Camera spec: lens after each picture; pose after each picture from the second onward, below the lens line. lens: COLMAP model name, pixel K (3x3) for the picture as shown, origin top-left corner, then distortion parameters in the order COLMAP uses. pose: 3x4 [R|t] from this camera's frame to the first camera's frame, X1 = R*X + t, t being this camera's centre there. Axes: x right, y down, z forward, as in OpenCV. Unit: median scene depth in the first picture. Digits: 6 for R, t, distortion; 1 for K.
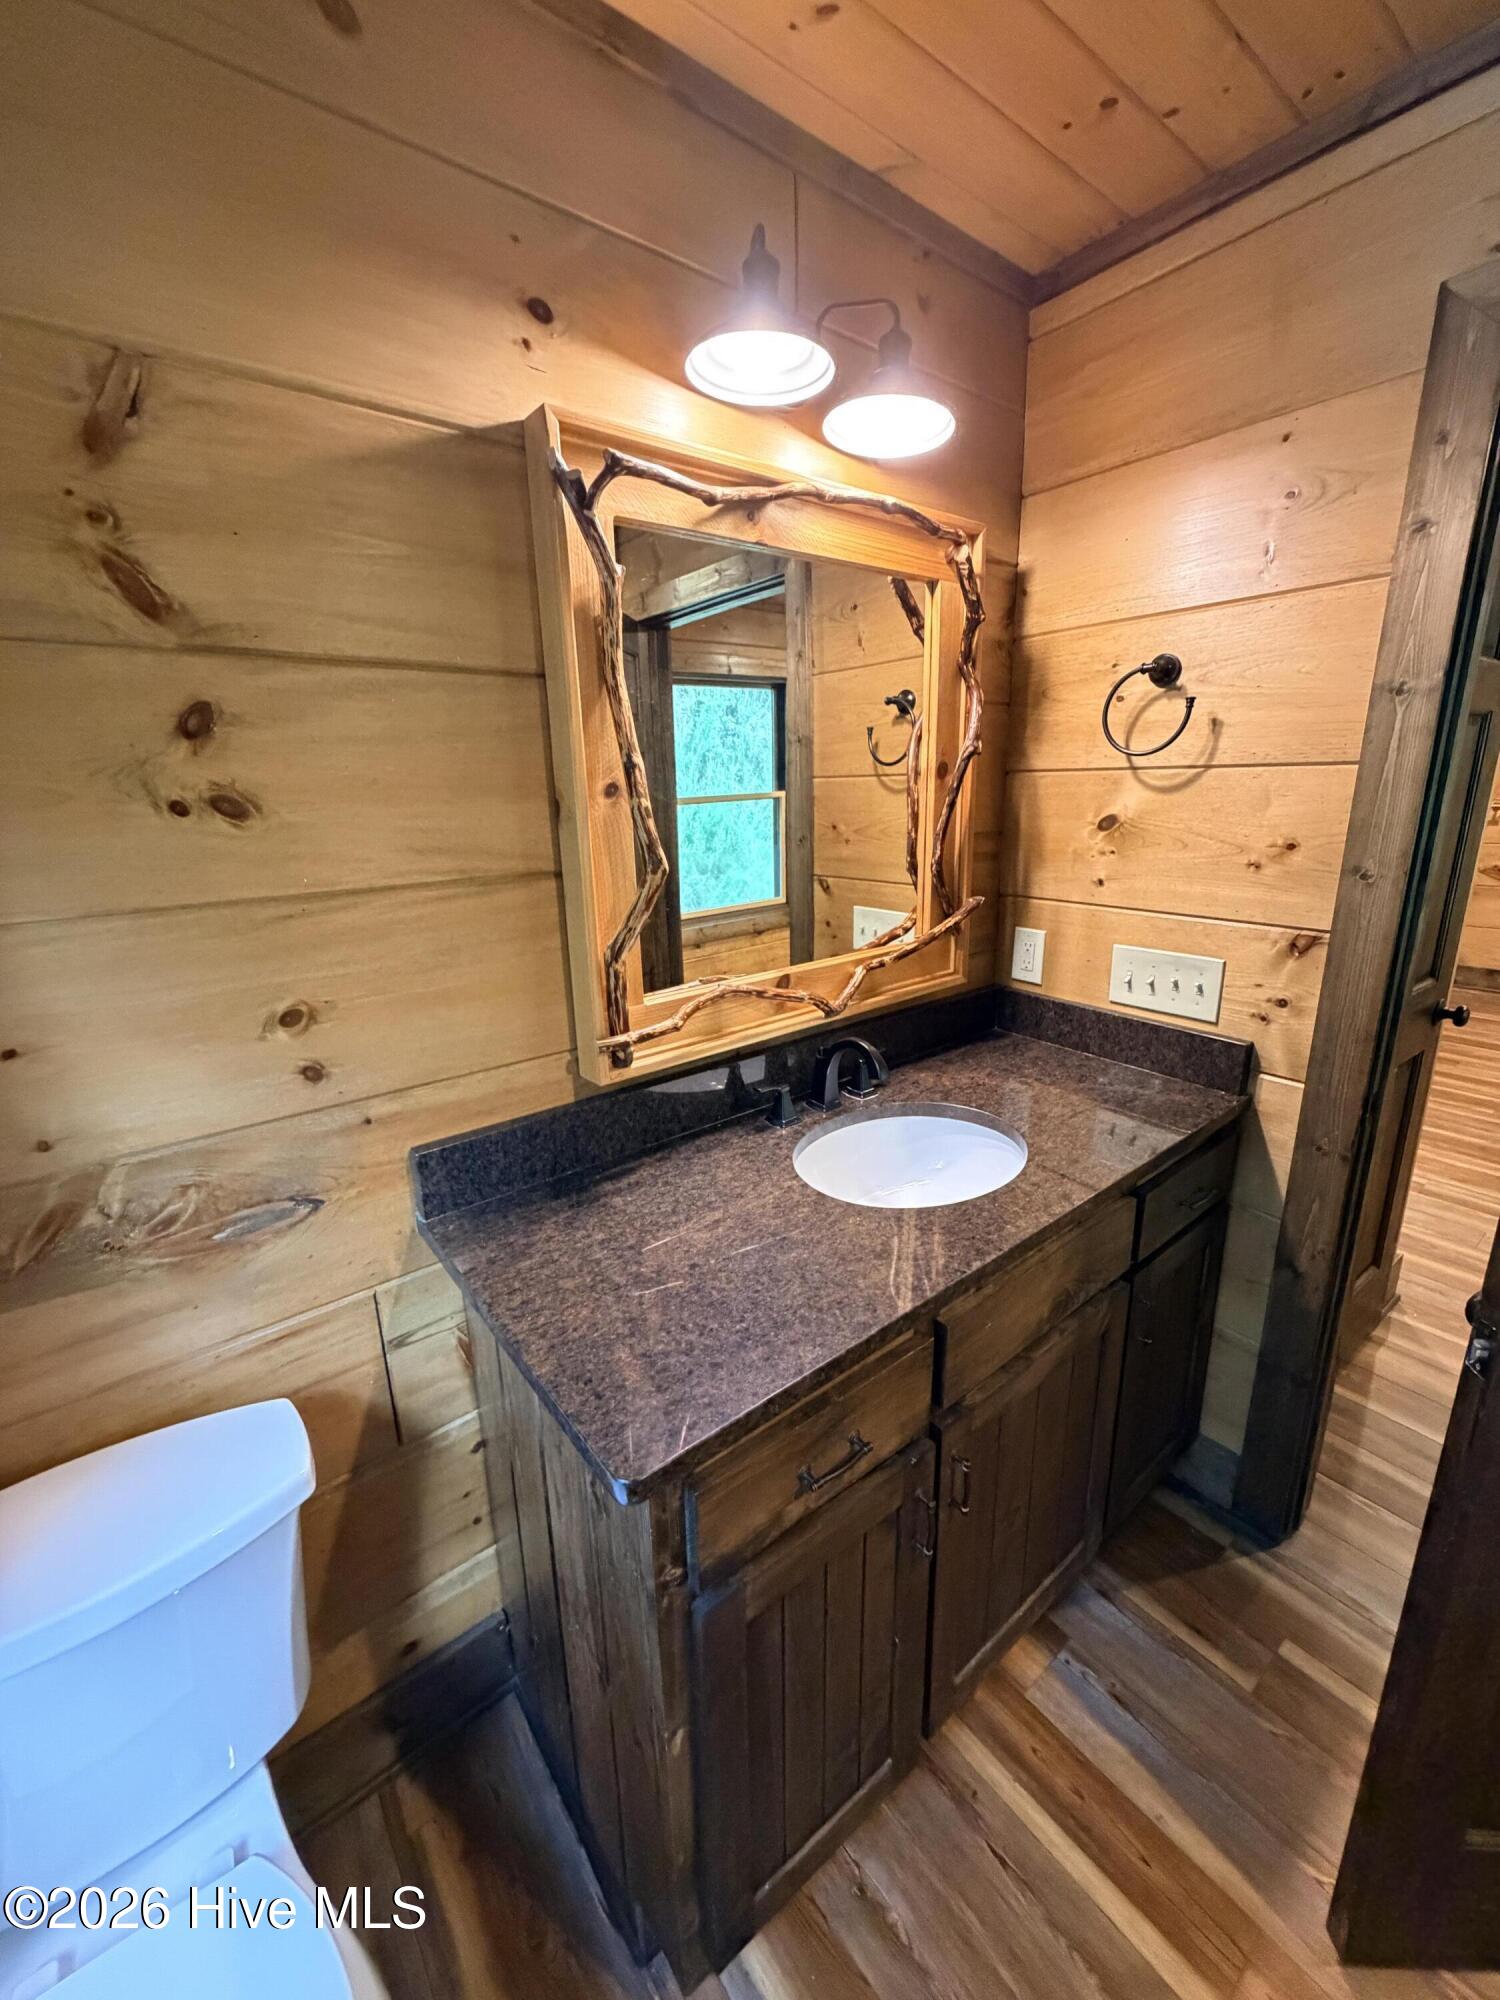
lens RADIAL K [[799.0, 0, 743.5], [0, 799.0, 981.0], [0, 0, 1]] dist [-0.000483, 0.000106]
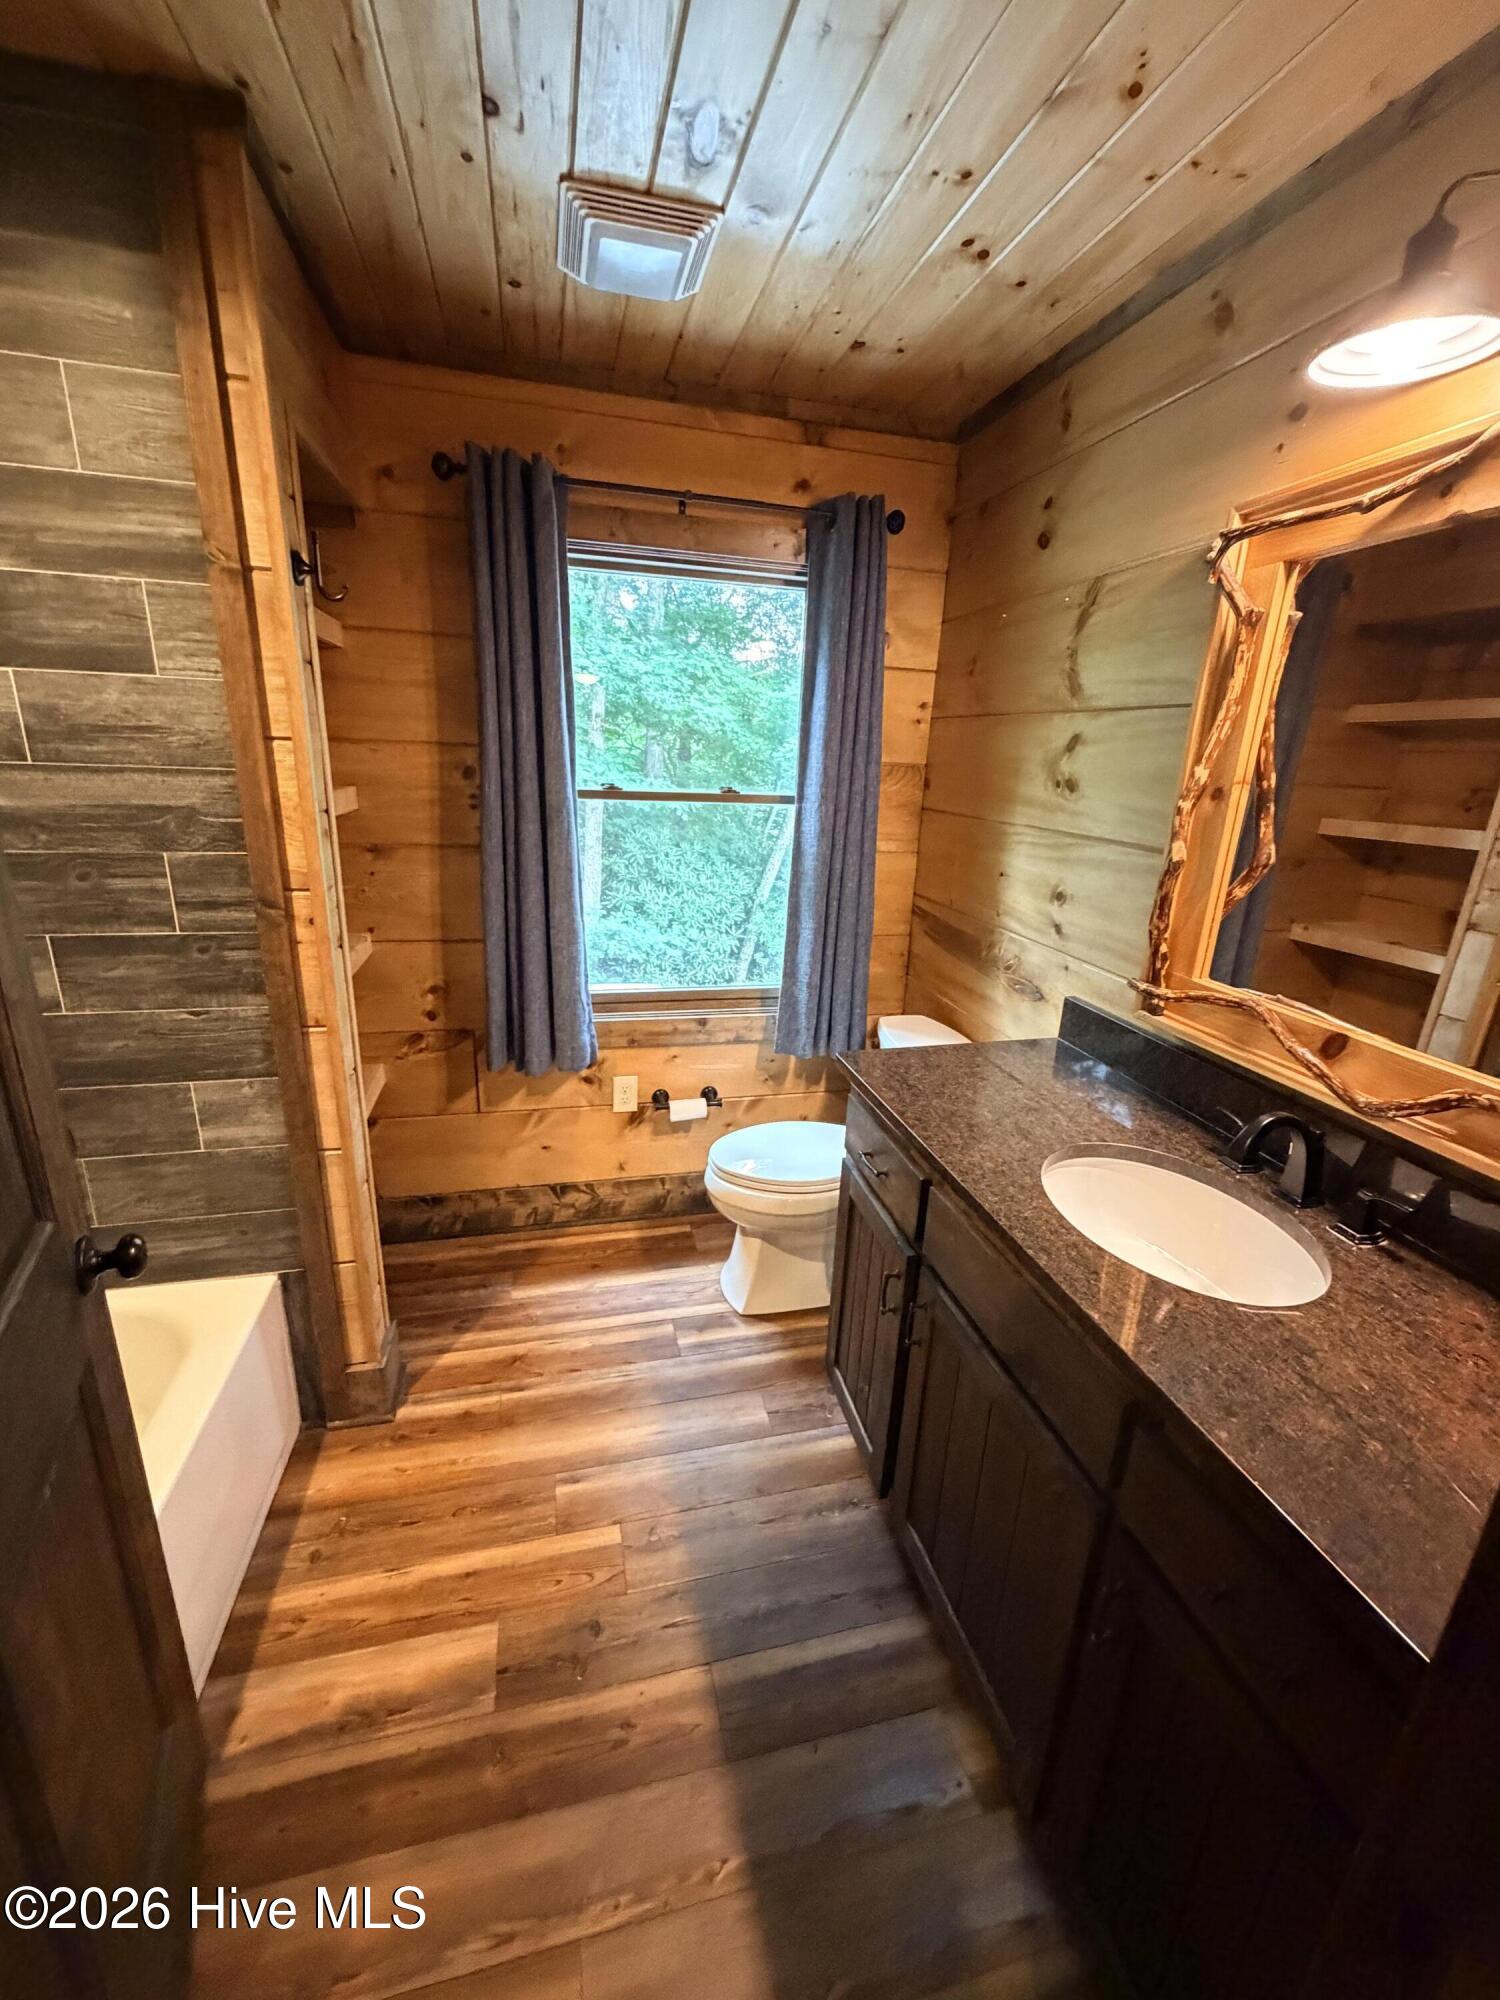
lens RADIAL K [[799.0, 0, 751.4], [0, 799.0, 996.3], [0, 0, 1]] dist [-0.000483, 0.000106]
pose [[-0.405018, 0.262359, -0.875859, 1.574746], [-0.272172, 0.879922, 0.389435, -0.307598], [0.872859, 0.396112, -0.284978, 1.056674]]
